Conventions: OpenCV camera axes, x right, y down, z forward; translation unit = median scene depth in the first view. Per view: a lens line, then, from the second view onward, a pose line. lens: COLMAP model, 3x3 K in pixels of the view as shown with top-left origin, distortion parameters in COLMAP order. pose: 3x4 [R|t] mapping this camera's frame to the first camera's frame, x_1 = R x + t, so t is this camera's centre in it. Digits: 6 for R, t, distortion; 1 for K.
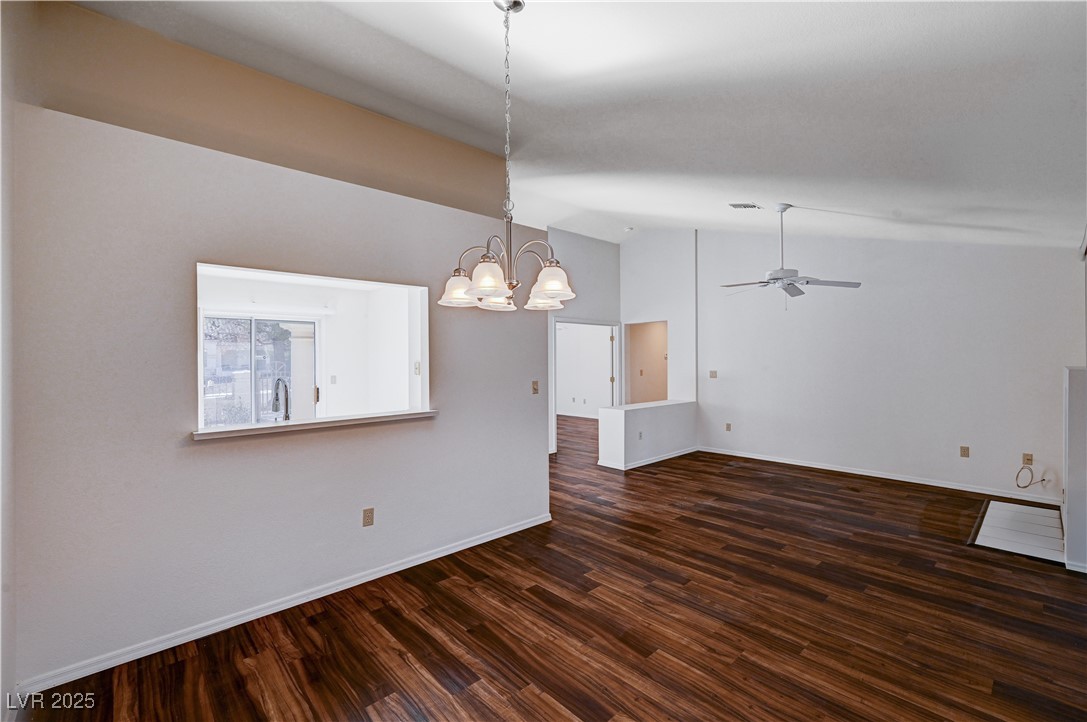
lens RADIAL K [[468.0, 0, 543.5], [0, 468.0, 361.0], [0, 0, 1]] dist [-0.000970, -0.000189]
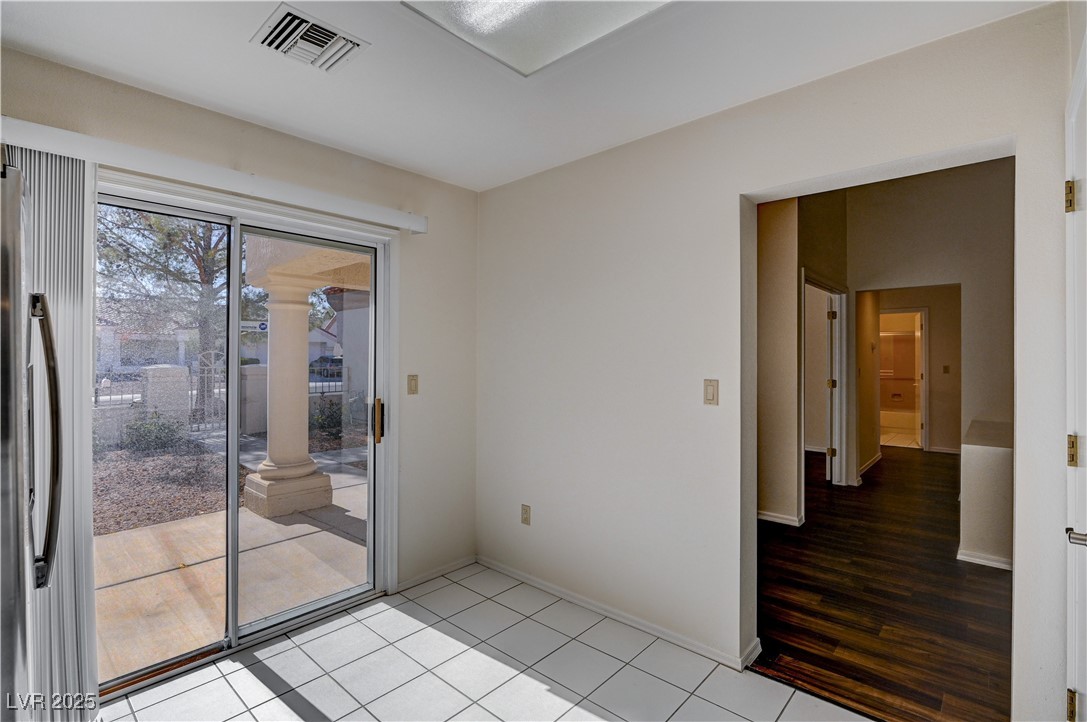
lens RADIAL K [[502.1, 0, 543.5], [0, 502.1, 361.0], [0, 0, 1]] dist [-0.011644, -0.000282]
pose [[0.995060, 0.009441, 0.098827, -0.587442], [-0.009962, 0.999939, 0.004779, 0.022590], [-0.098776, -0.005740, 0.995093, 0.819697]]
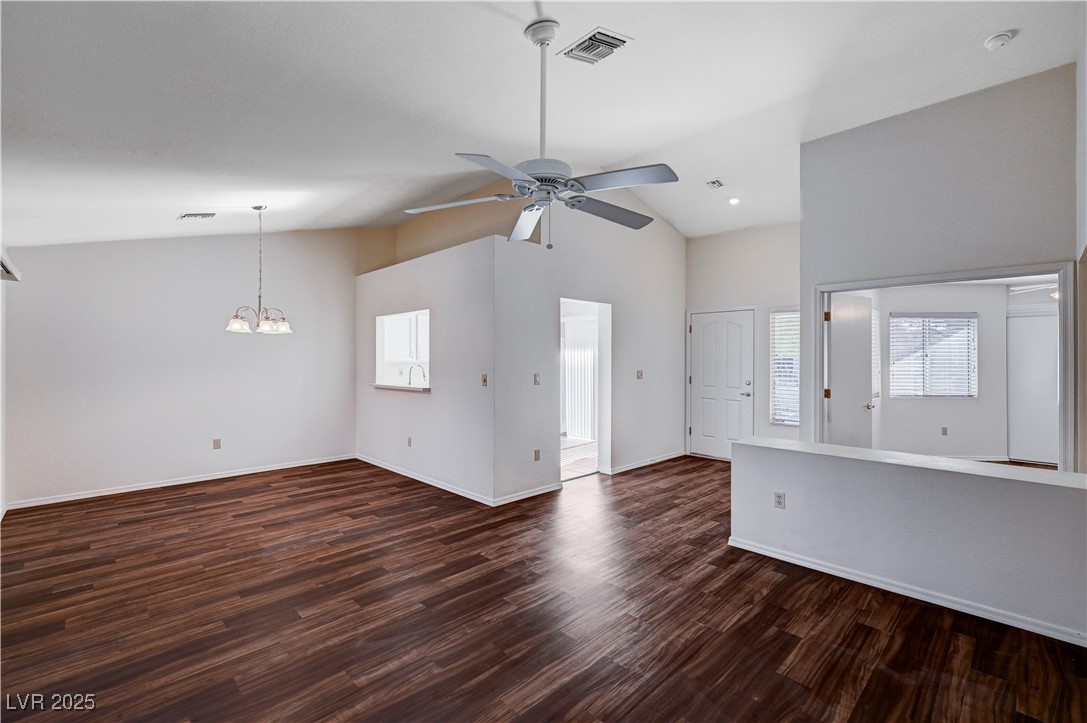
lens RADIAL K [[474.3, 0, 546.9], [0, 474.3, 358.7], [0, 0, 1]] dist [-0.001505, -0.000053]
pose [[0.029896, 0.009328, -0.999509, 1.127831], [-0.001772, 0.999955, 0.009279, -0.006260], [0.999551, 0.001493, 0.029912, 1.123822]]
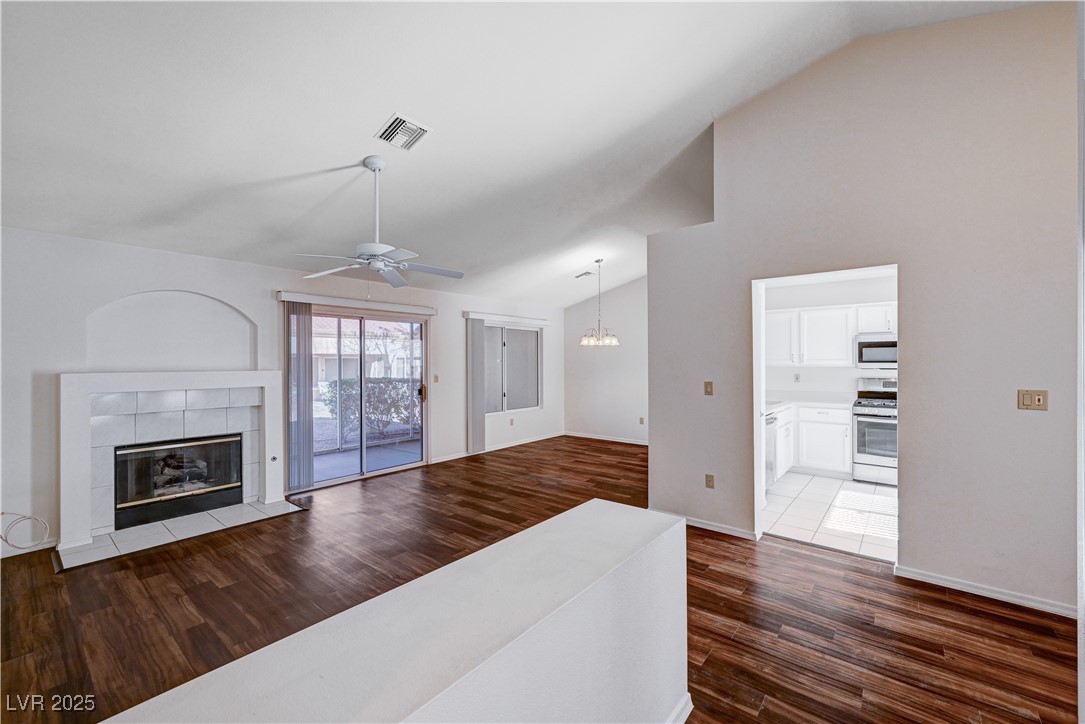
lens RADIAL K [[436.4, 0, 542.5], [0, 436.4, 362.0], [0, 0, 1]] dist [-0.000579, 0.000061]
pose [[-0.989657, 0.010473, -0.143072, 0.391619], [0.009975, 0.999941, 0.004198, -0.005177], [0.143107, 0.002727, -0.989703, 1.987416]]
